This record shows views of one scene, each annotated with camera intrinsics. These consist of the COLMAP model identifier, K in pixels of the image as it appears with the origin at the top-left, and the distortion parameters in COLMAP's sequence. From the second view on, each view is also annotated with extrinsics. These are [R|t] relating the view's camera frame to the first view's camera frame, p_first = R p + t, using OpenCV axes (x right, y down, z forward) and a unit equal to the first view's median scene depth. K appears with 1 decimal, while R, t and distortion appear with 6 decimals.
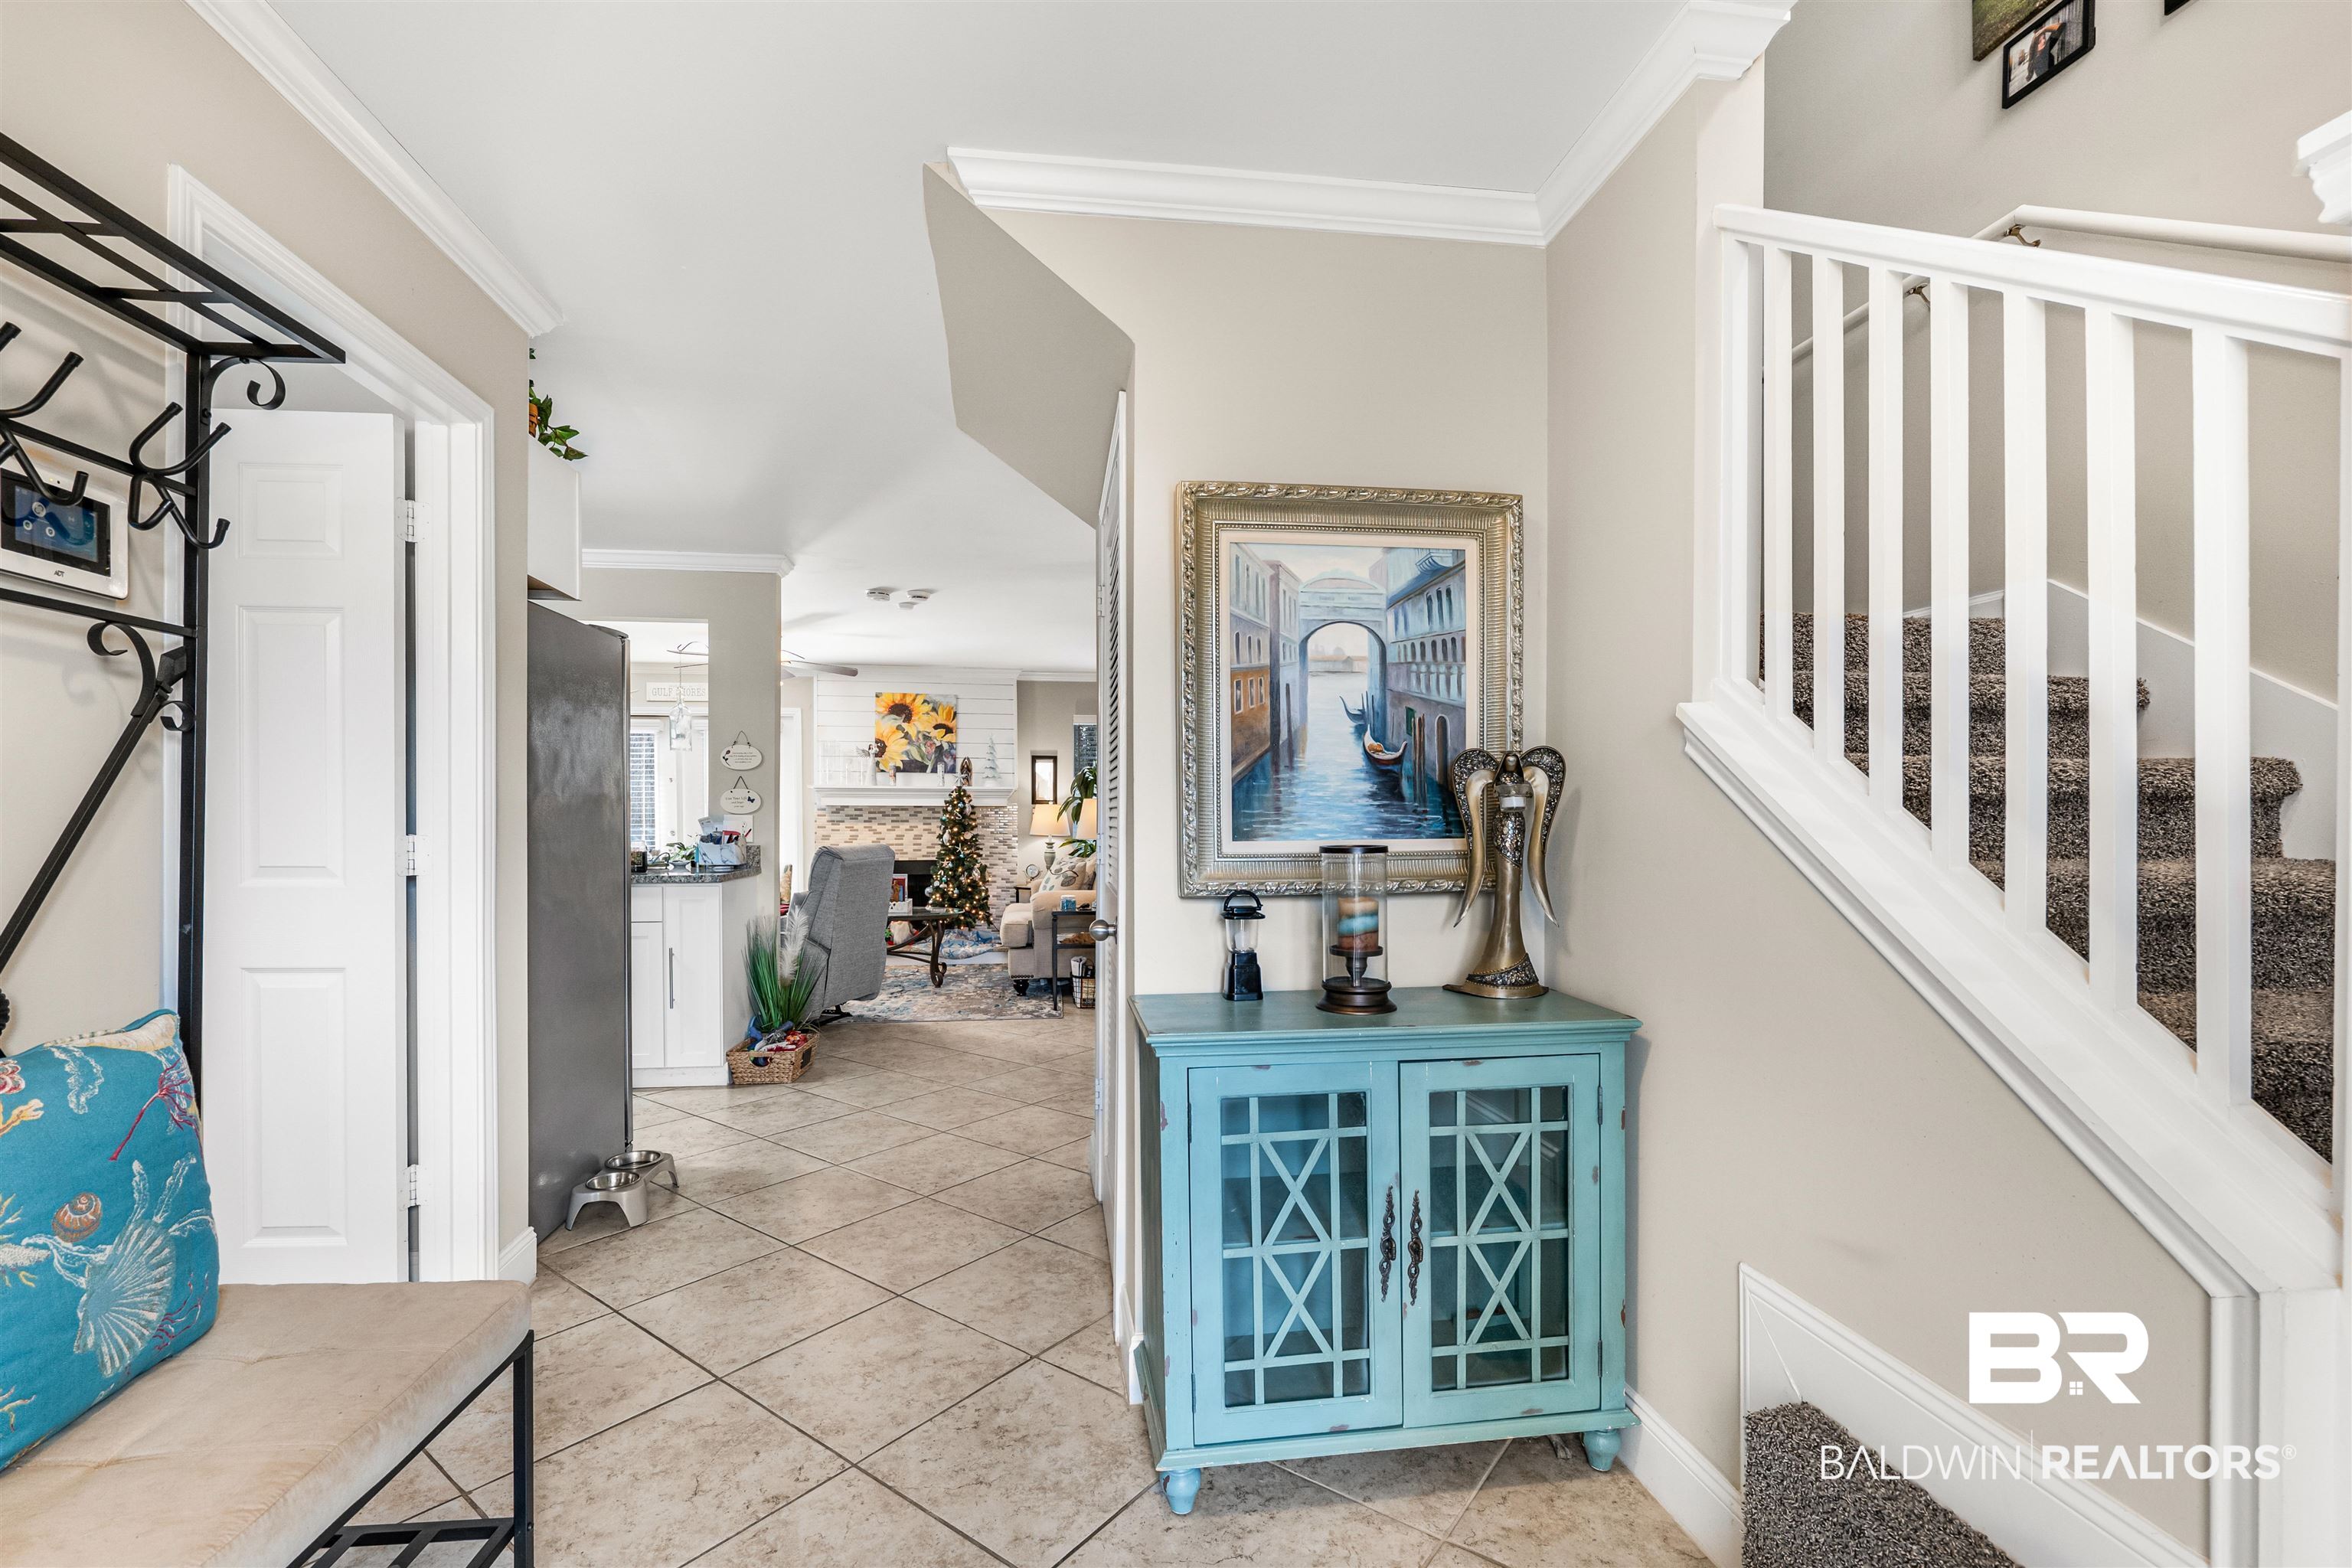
lens RADIAL K [[1010.4, 0, 1182.9], [0, 1010.4, 827.2], [0, 0, 1]] dist [-0.003919, -0.000132]
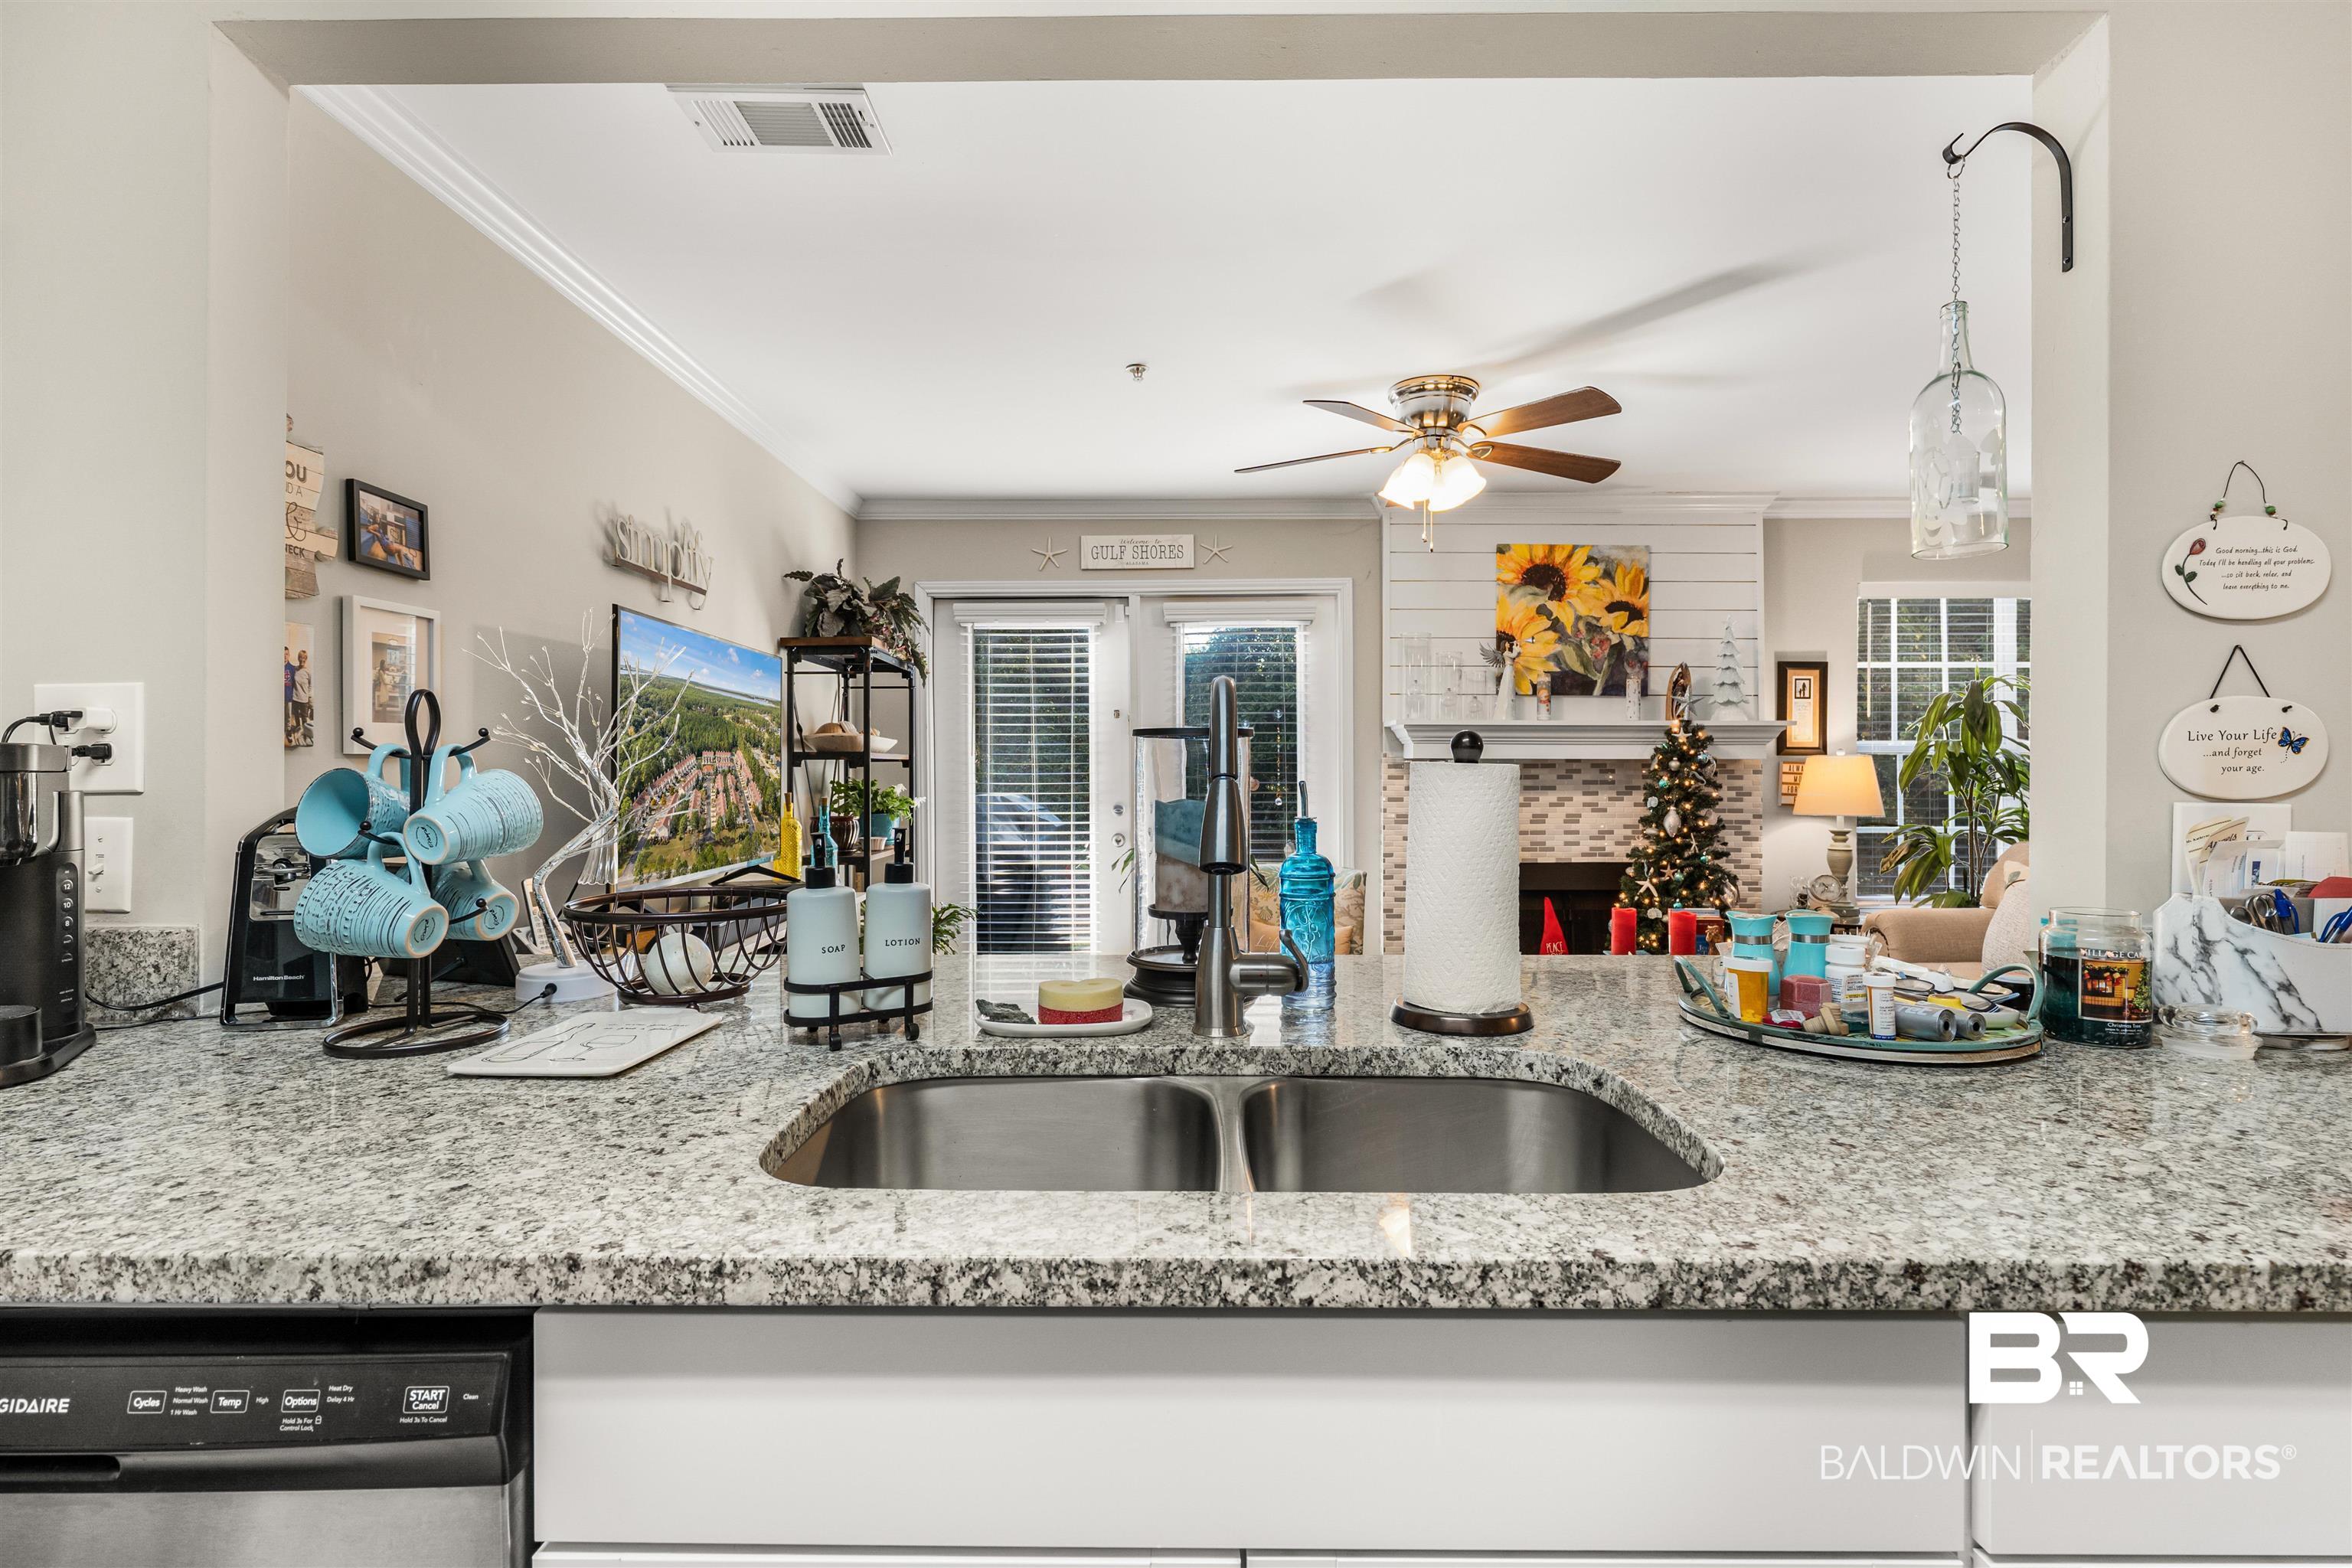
lens RADIAL K [[1105.7, 0, 1174.1], [0, 1105.7, 771.6], [0, 0, 1]] dist [0.003323, -0.001382]
pose [[0.987327, -0.000704, -0.158700, -1.481157], [-0.000546, 0.999969, -0.007832, -0.039272], [0.158700, 0.007820, 0.987296, 1.577288]]
